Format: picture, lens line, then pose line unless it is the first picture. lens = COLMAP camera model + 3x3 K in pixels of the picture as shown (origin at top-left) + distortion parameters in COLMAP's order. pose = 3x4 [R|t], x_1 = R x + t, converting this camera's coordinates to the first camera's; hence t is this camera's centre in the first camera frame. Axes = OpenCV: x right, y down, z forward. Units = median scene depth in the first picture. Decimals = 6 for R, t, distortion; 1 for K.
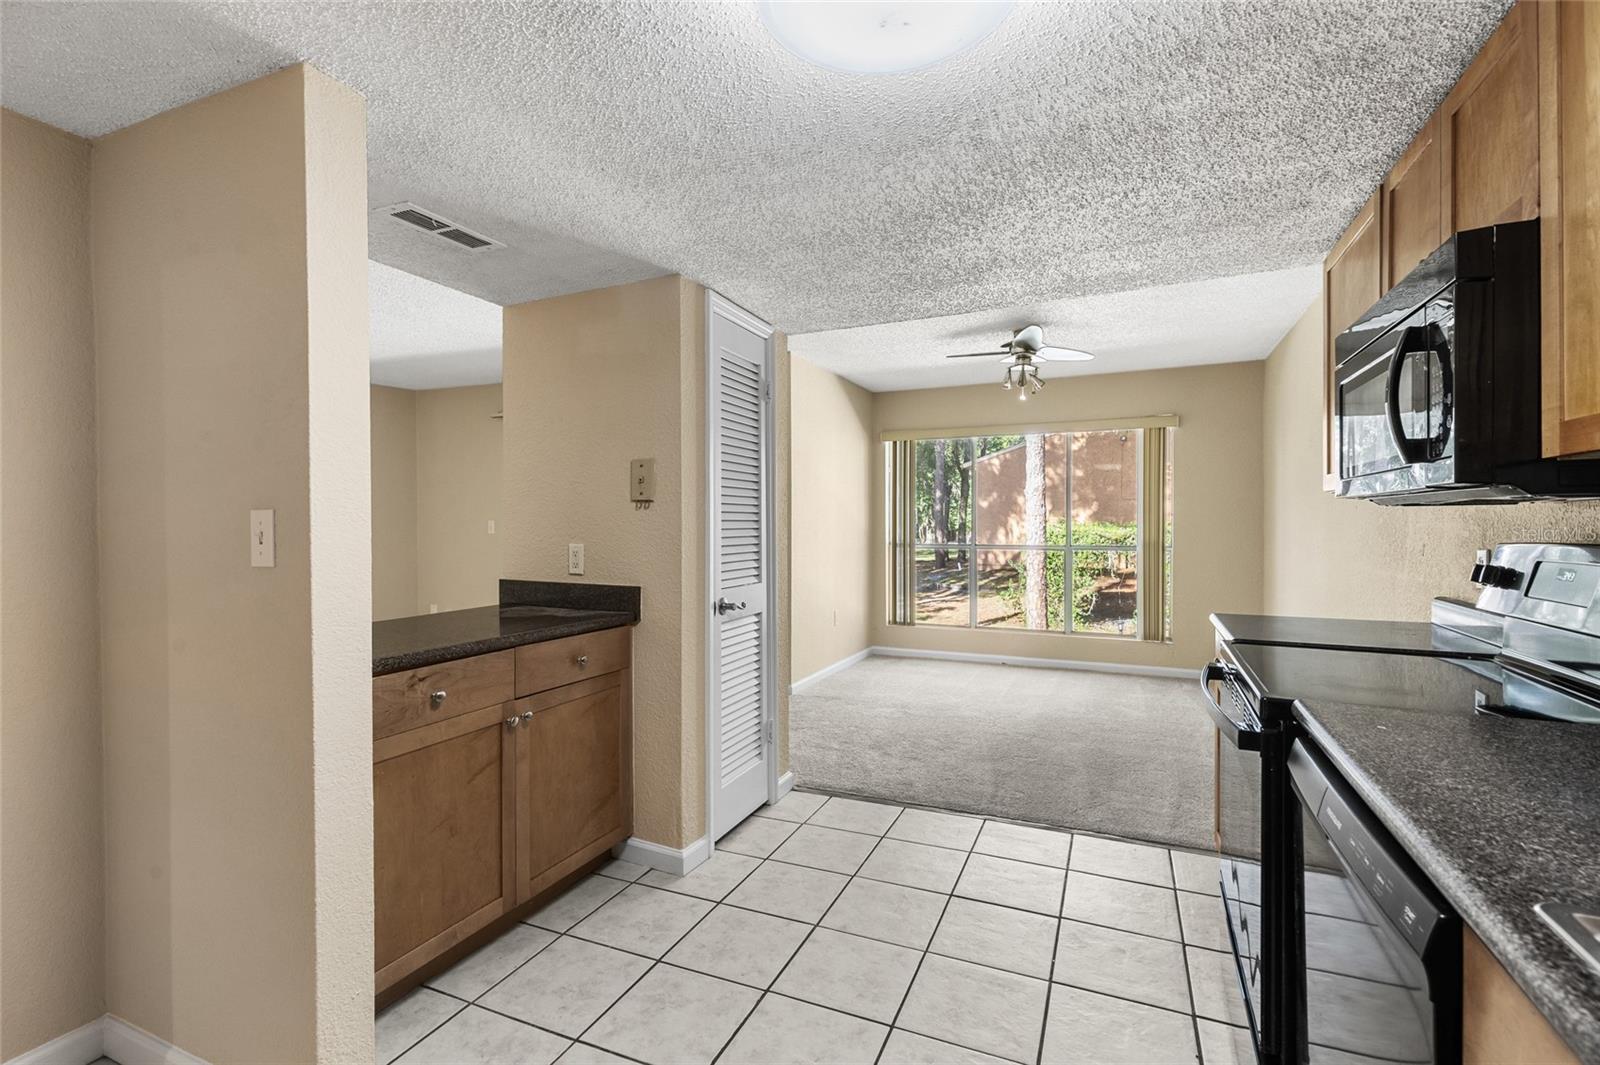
lens RADIAL K [[744.8, 0, 800.0], [0, 744.8, 532.5], [0, 0, 1]] dist [-0.000876, -0.000027]
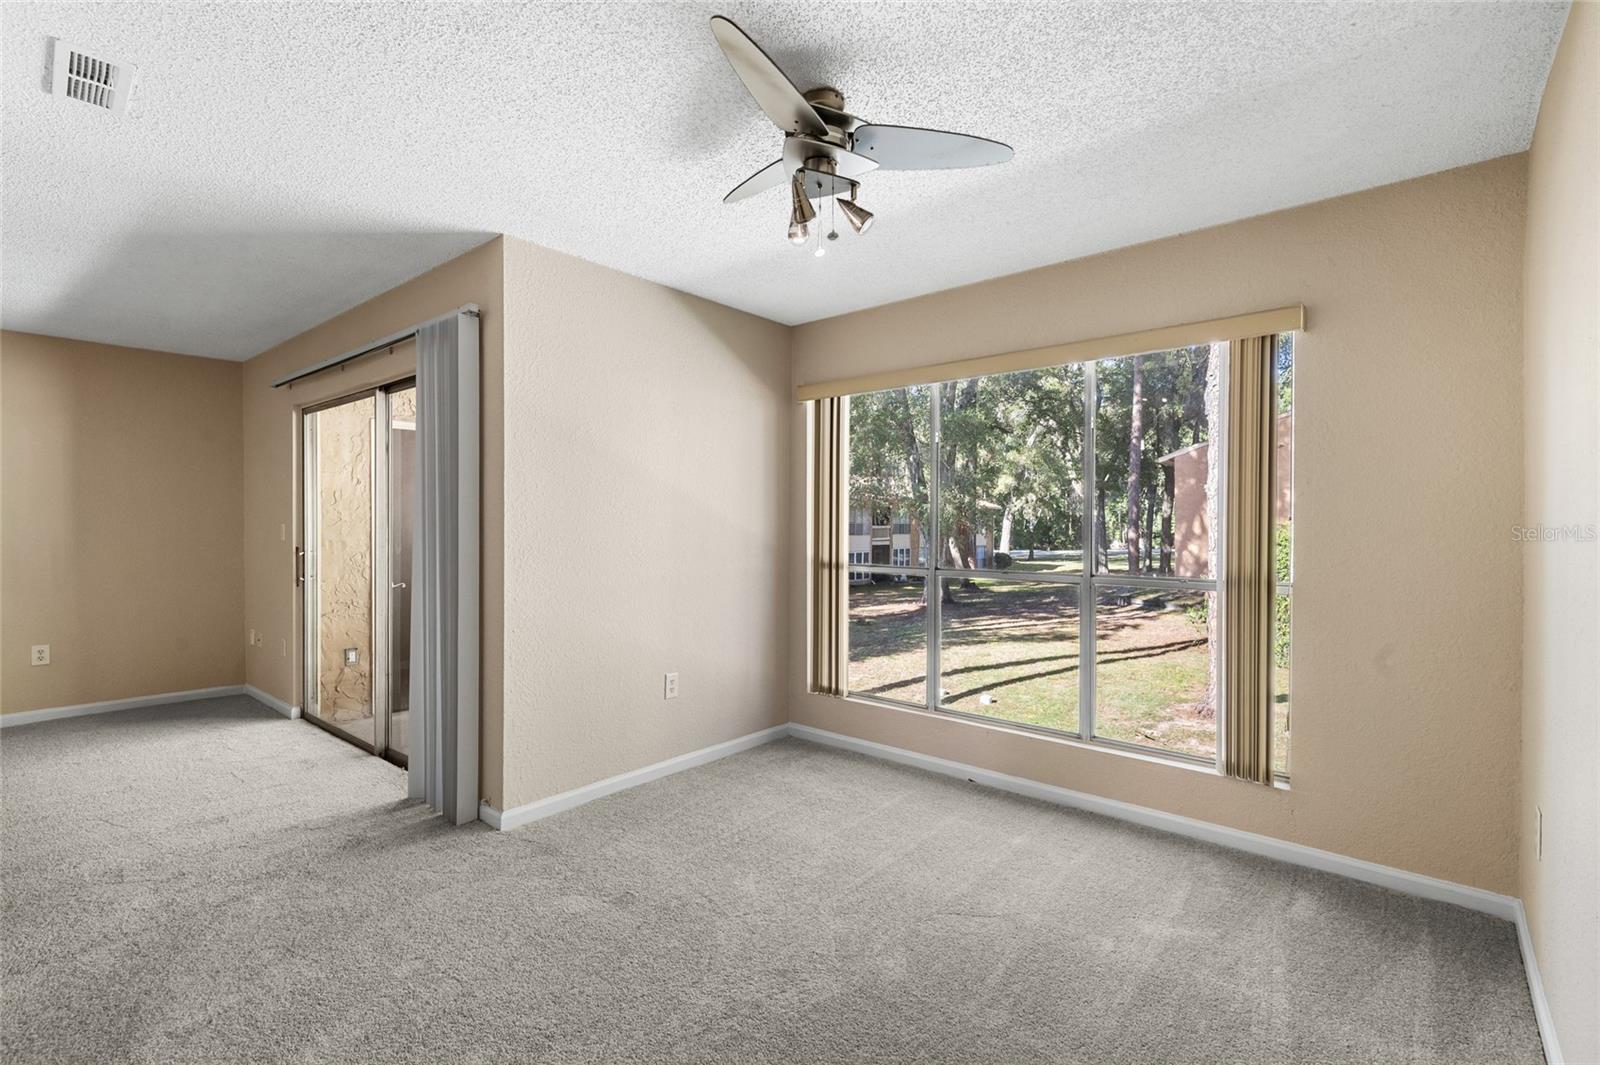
lens RADIAL K [[730.4, 0, 800.0], [0, 730.4, 532.5], [0, 0, 1]] dist [0.001276, -0.000001]
pose [[0.961297, 0.008090, -0.275397, 0.284058], [-0.008373, 0.999965, 0.000148, -0.010932], [0.275388, 0.002164, 0.961331, 0.404565]]
